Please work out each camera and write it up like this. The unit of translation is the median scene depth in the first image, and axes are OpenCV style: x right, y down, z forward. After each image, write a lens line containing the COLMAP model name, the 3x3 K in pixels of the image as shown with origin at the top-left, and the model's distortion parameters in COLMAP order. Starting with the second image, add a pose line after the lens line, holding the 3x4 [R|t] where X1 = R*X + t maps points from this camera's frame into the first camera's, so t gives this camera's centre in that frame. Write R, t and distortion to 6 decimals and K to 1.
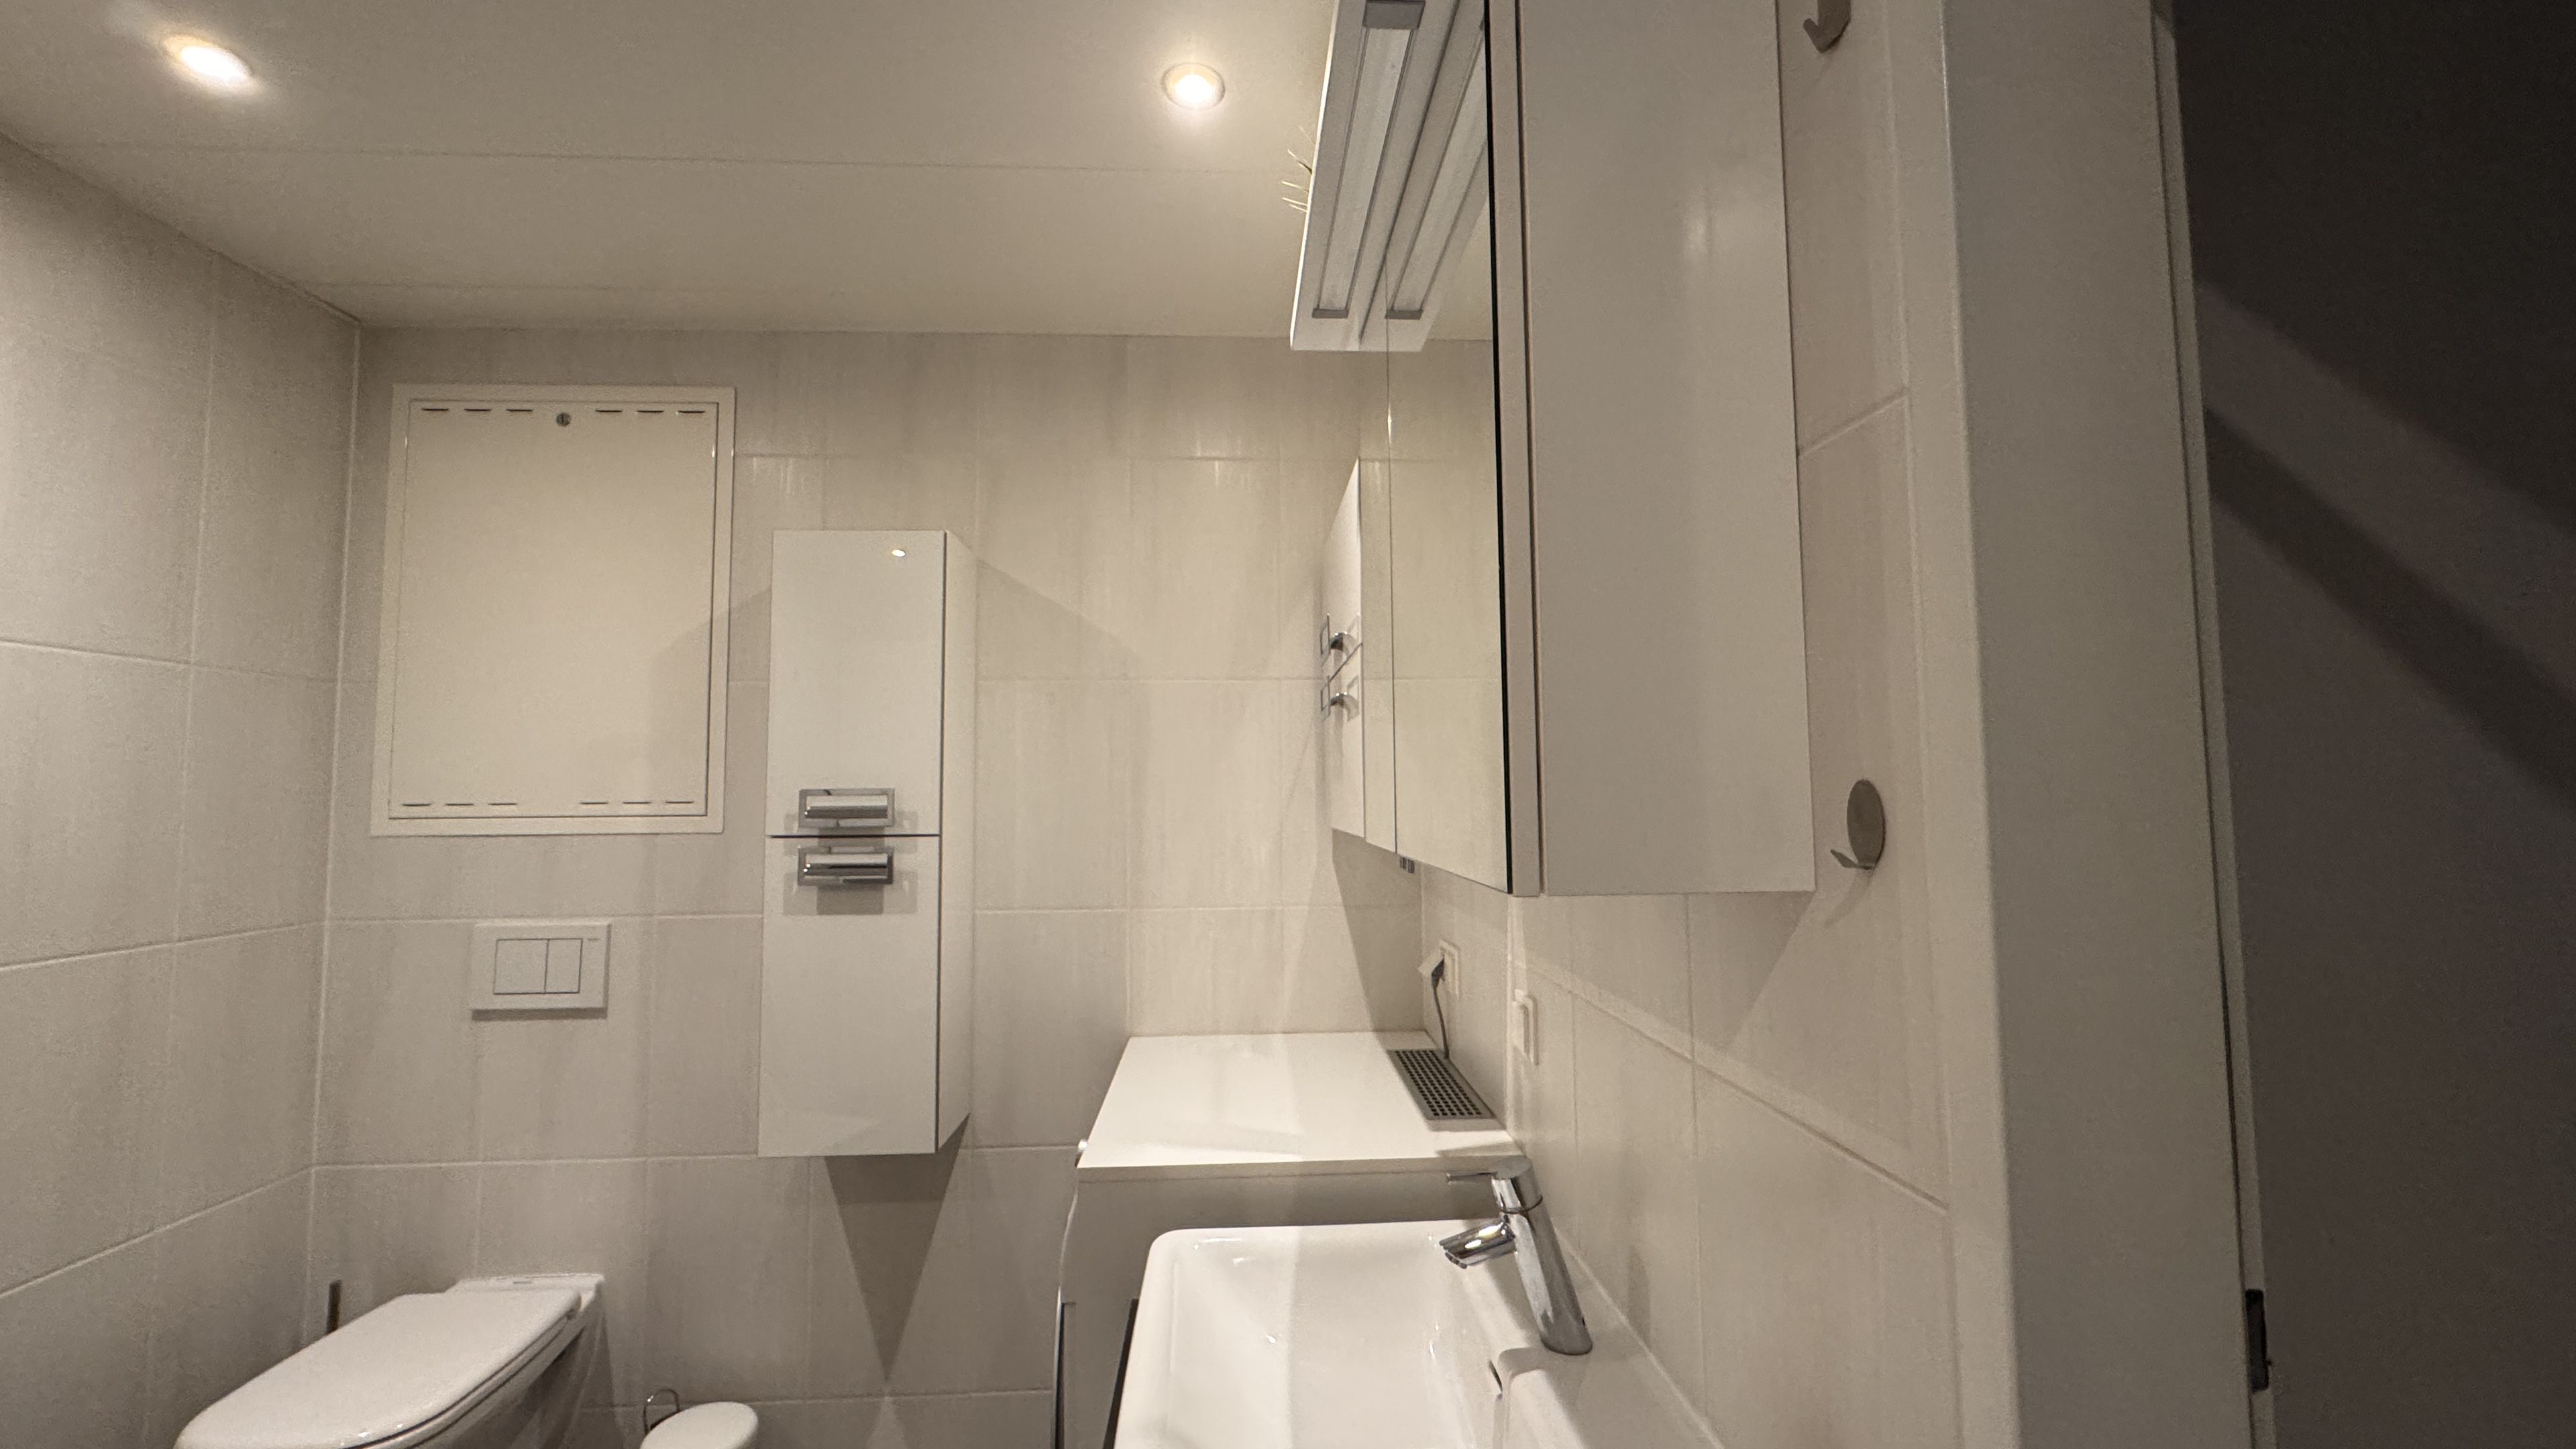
lens RADIAL K [[1029.3, 0, 1282.7], [0, 1029.3, 719.3], [0, 0, 1]] dist [-0.002085, -0.000022]
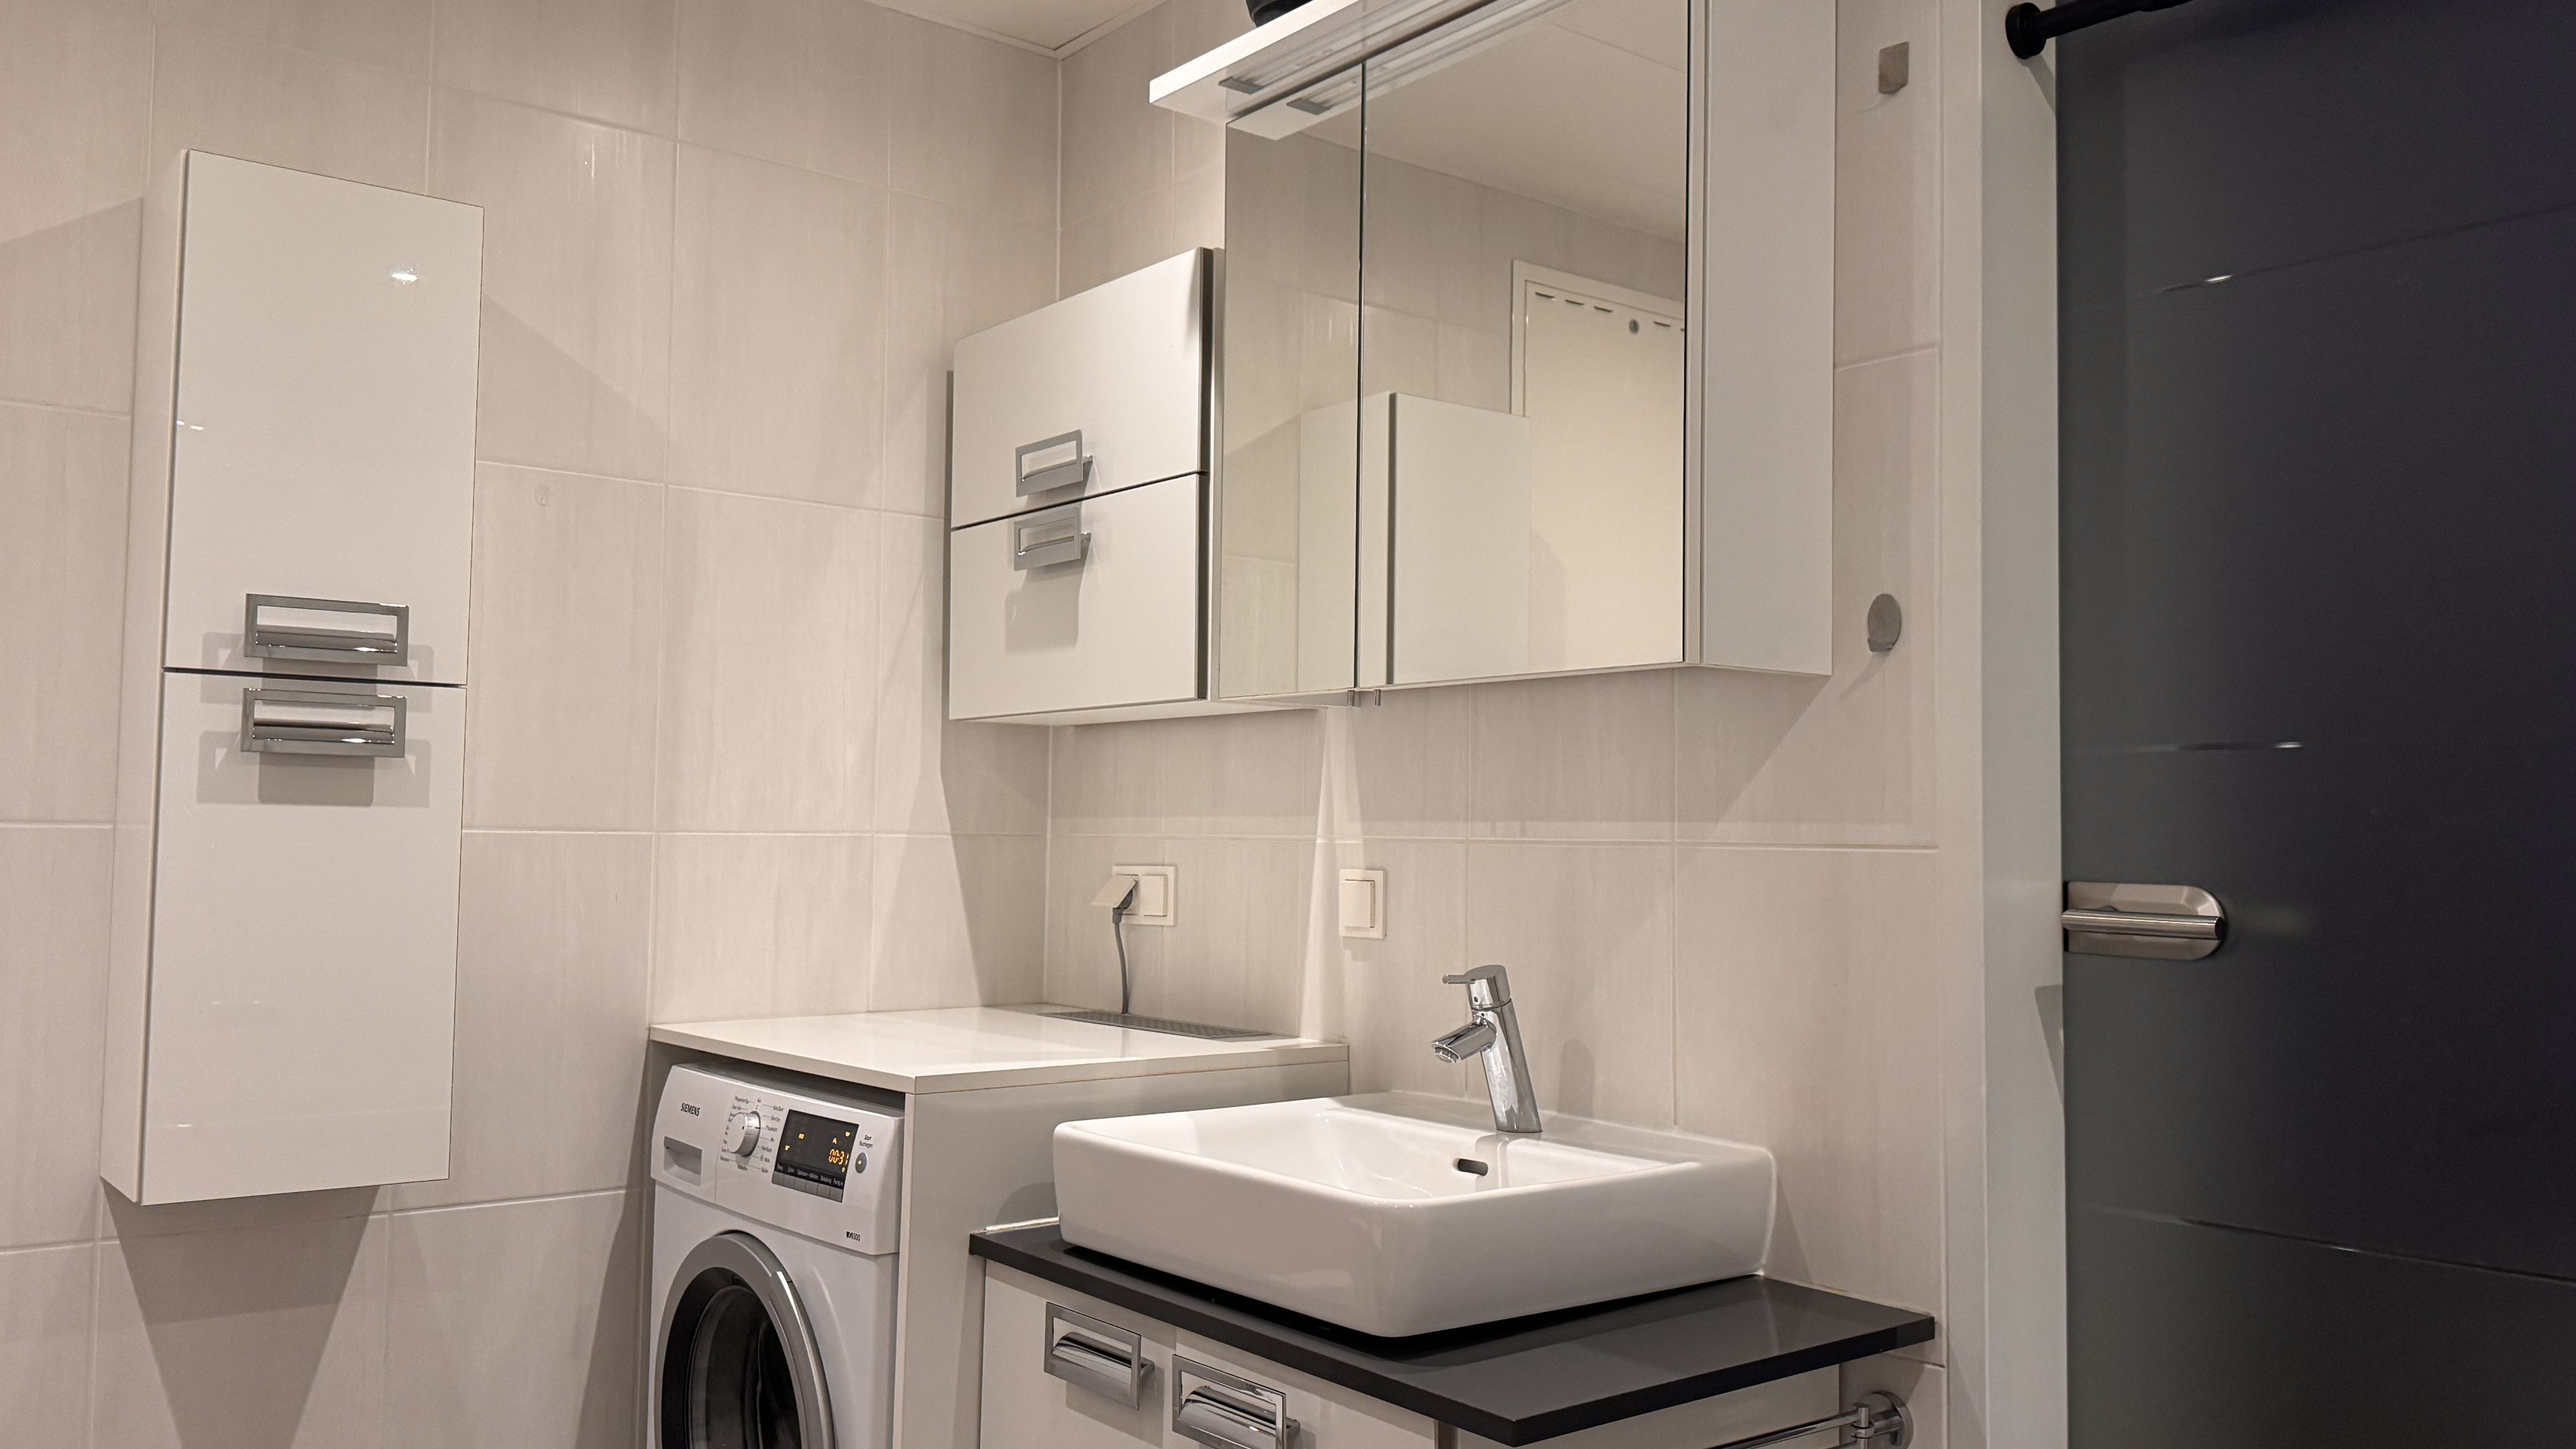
lens RADIAL K [[2003.2, 0, 1288.0], [0, 2003.2, 724.5], [0, 0, 1]] dist [0.061379, -0.002955]
pose [[0.816315, 0.053334, 0.575140, -0.648481], [-0.061145, 0.998112, -0.005772, 0.113374], [-0.574362, -0.030456, 0.818035, -0.326291]]
